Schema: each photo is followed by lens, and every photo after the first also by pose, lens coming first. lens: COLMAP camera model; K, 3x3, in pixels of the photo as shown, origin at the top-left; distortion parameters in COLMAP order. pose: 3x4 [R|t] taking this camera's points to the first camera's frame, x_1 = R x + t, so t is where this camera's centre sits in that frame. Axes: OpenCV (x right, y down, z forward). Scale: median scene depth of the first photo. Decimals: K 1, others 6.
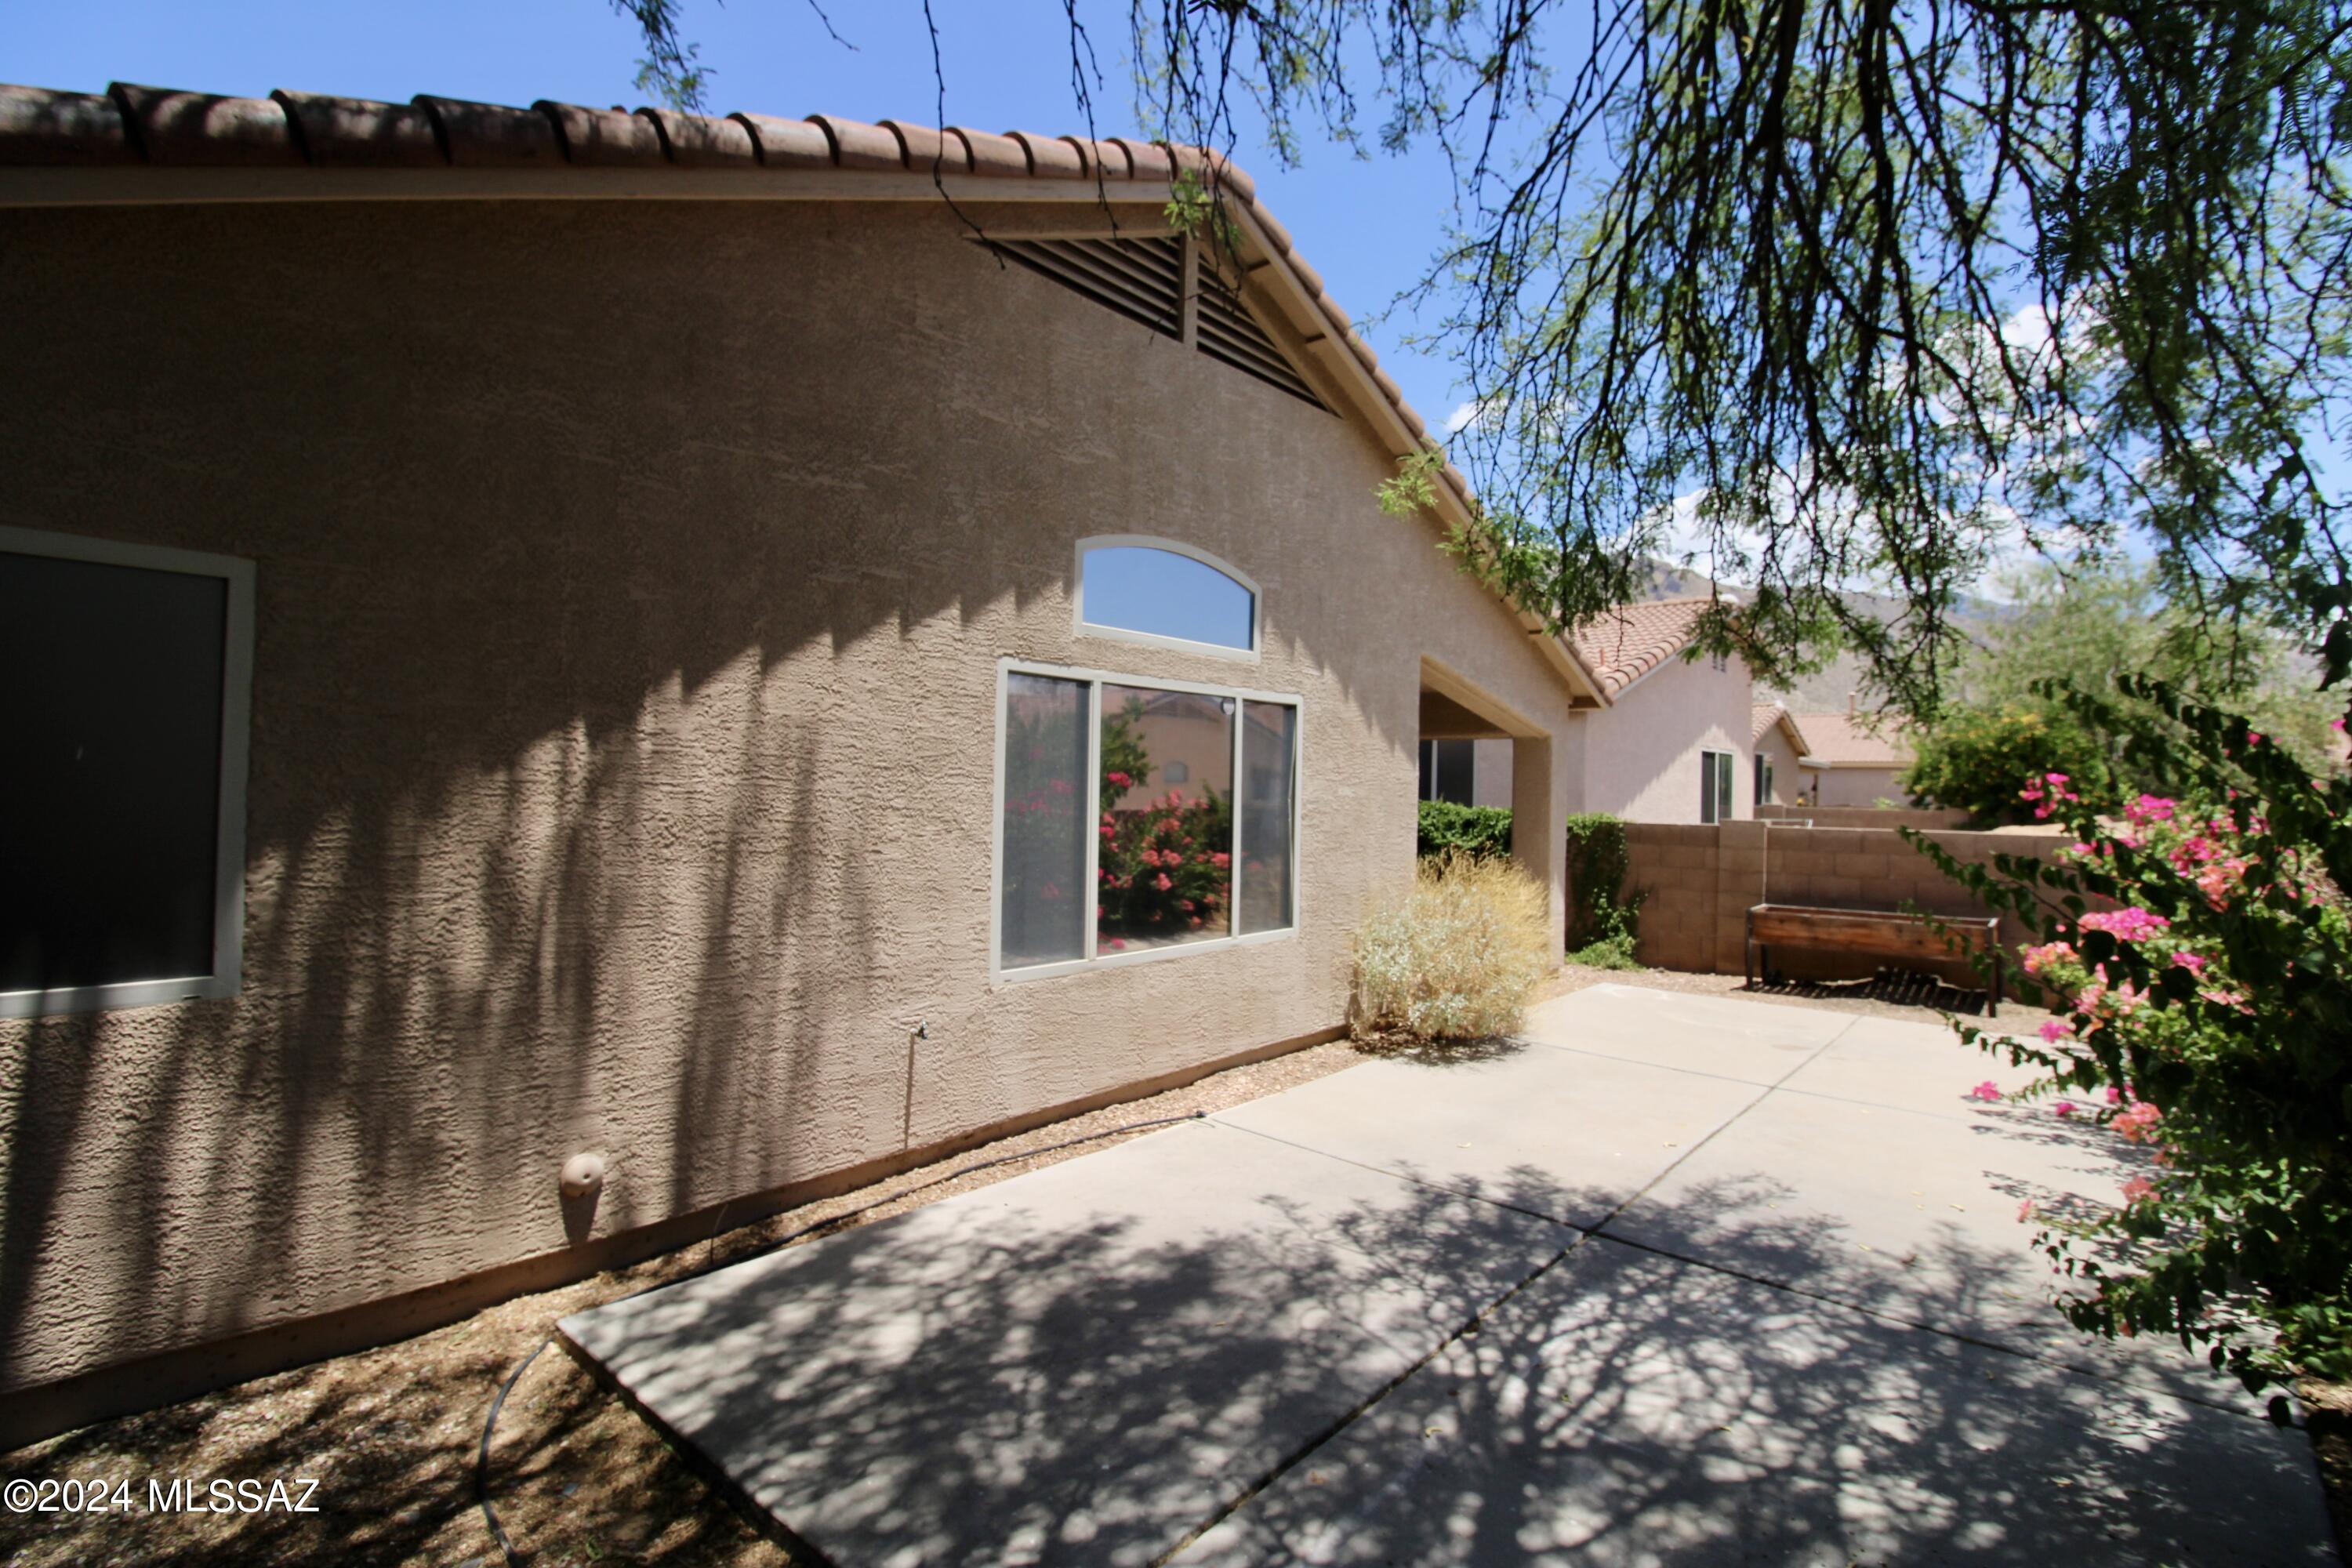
lens RADIAL K [[1089.9, 0, 1234.4], [0, 1089.9, 791.4], [0, 0, 1]] dist [0.000842, -0.000263]
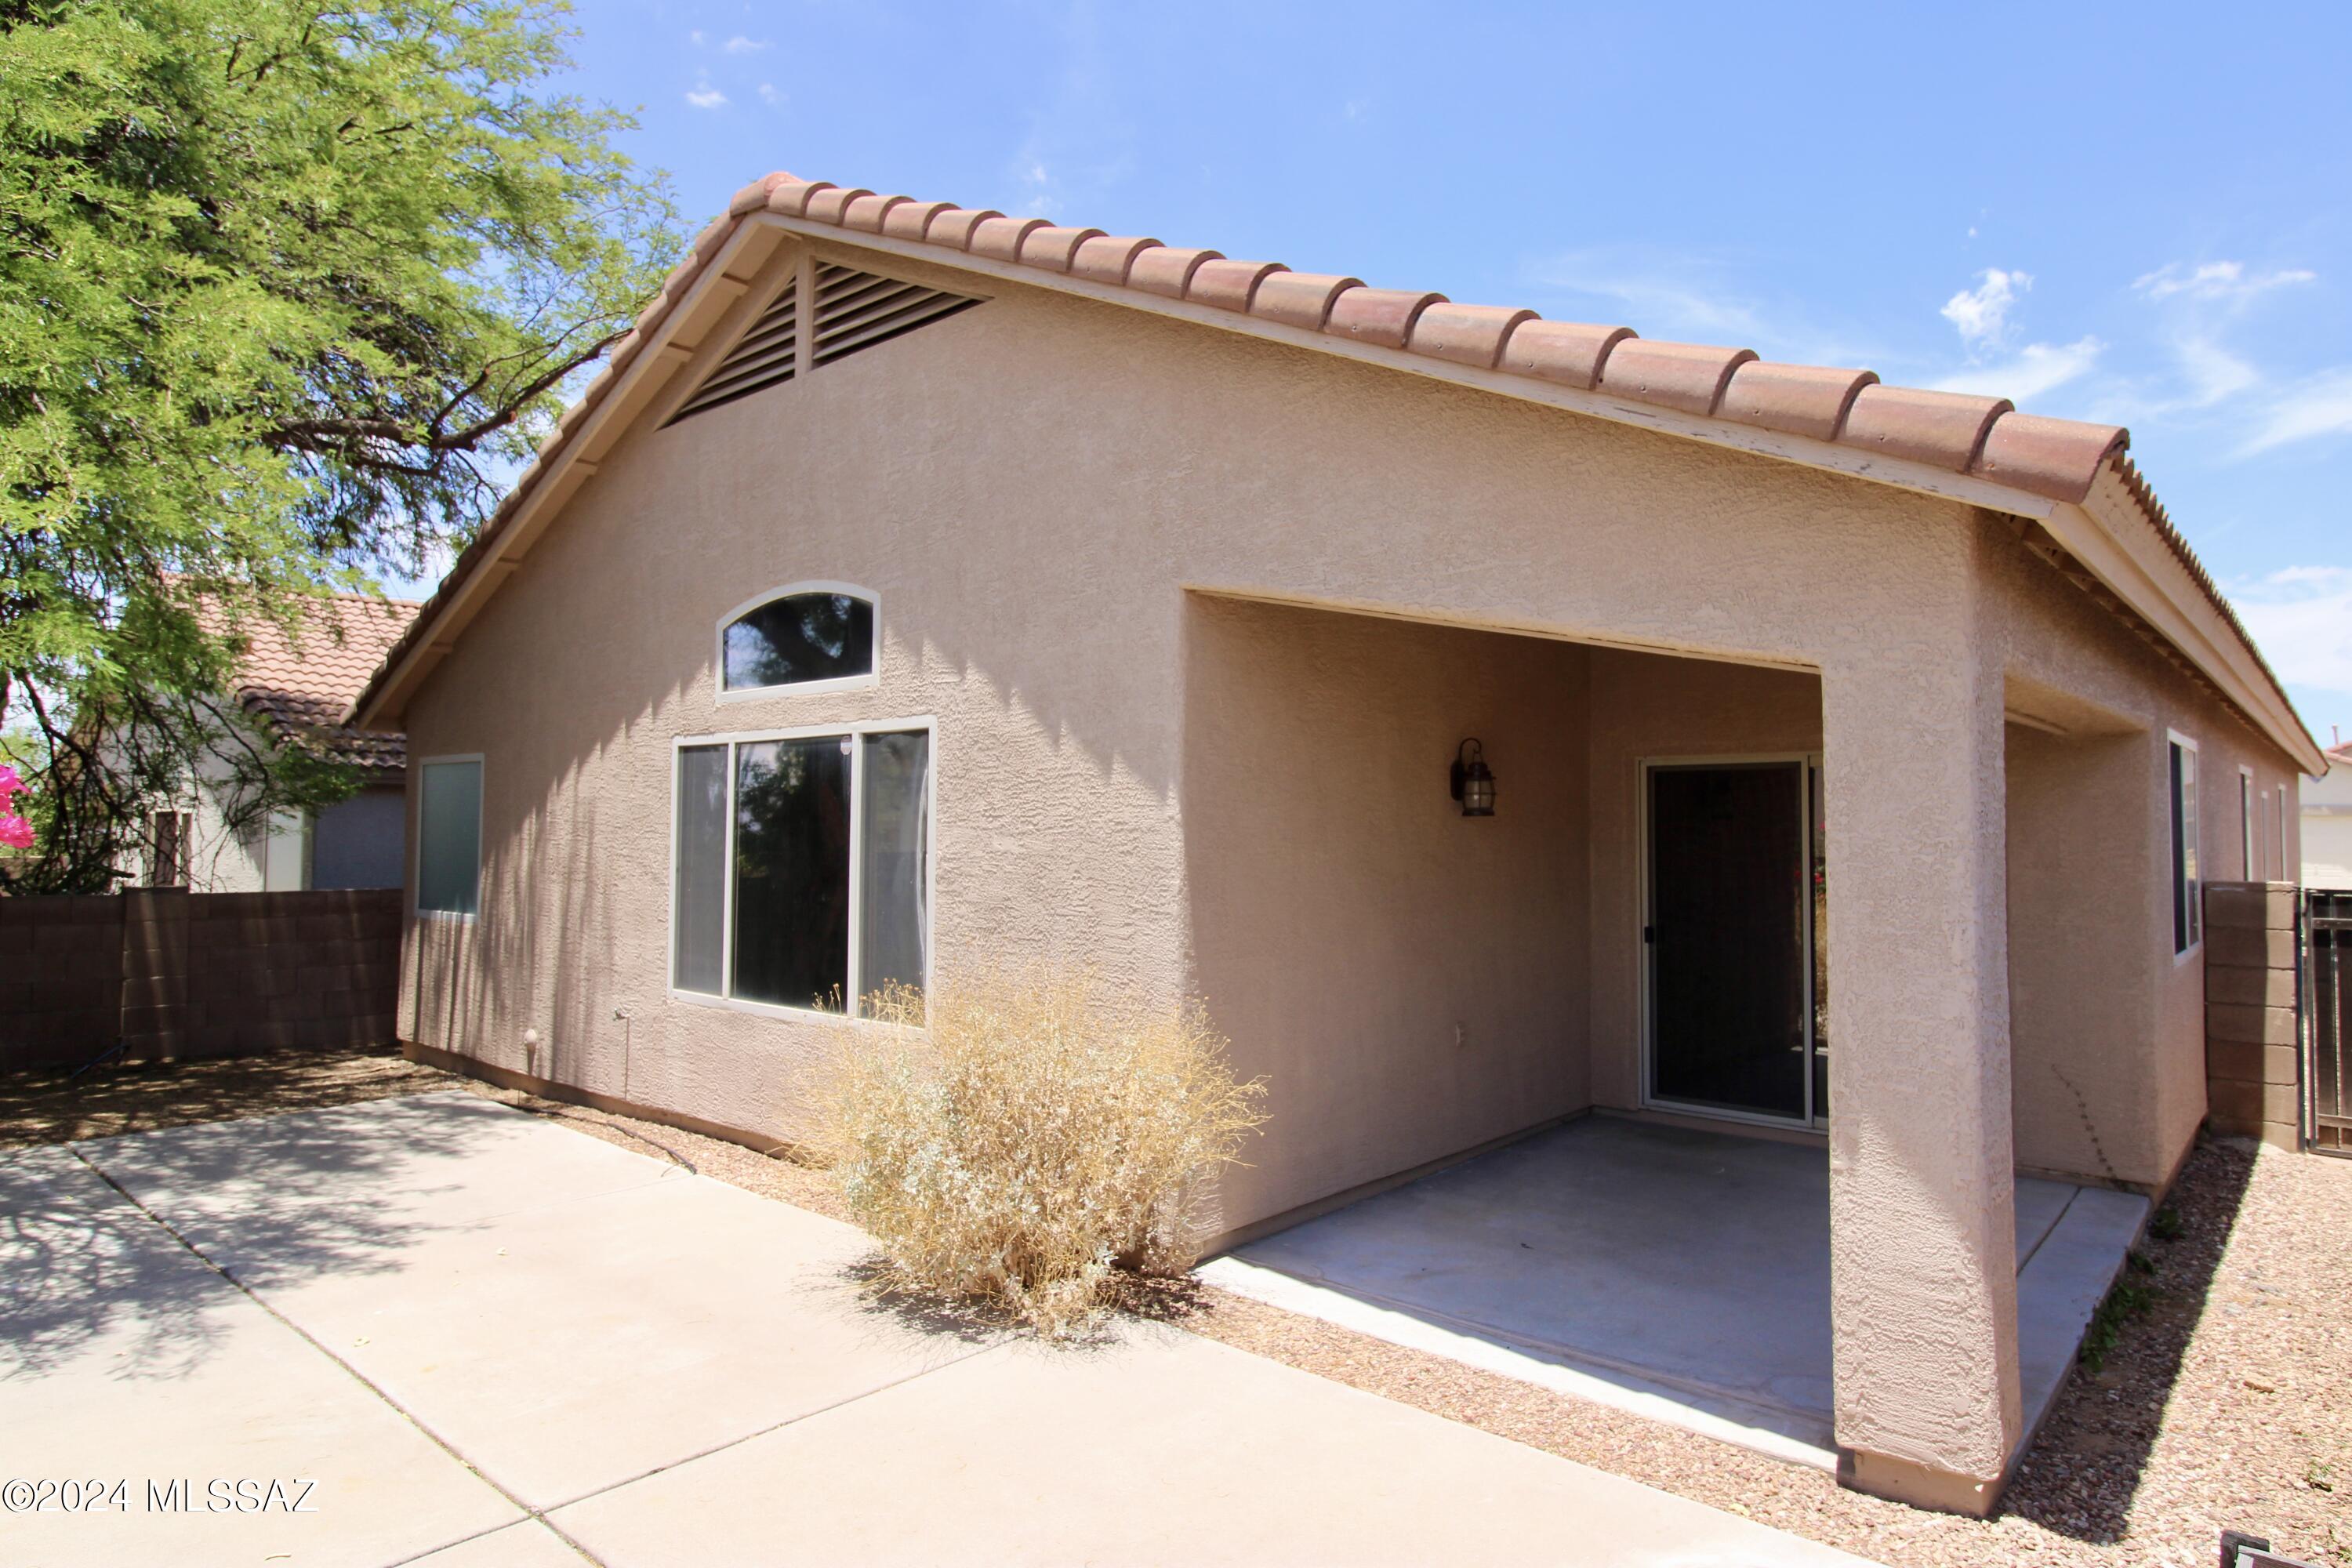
lens RADIAL K [[1401.2, 0, 1176.0], [0, 1401.2, 784.0], [0, 0, 1]] dist [0.003631, -0.001043]
pose [[-0.044630, -0.048049, -0.997847, 1.376900], [-0.005620, 0.998839, -0.047846, 0.004995], [0.998988, 0.003472, -0.044848, 1.661083]]
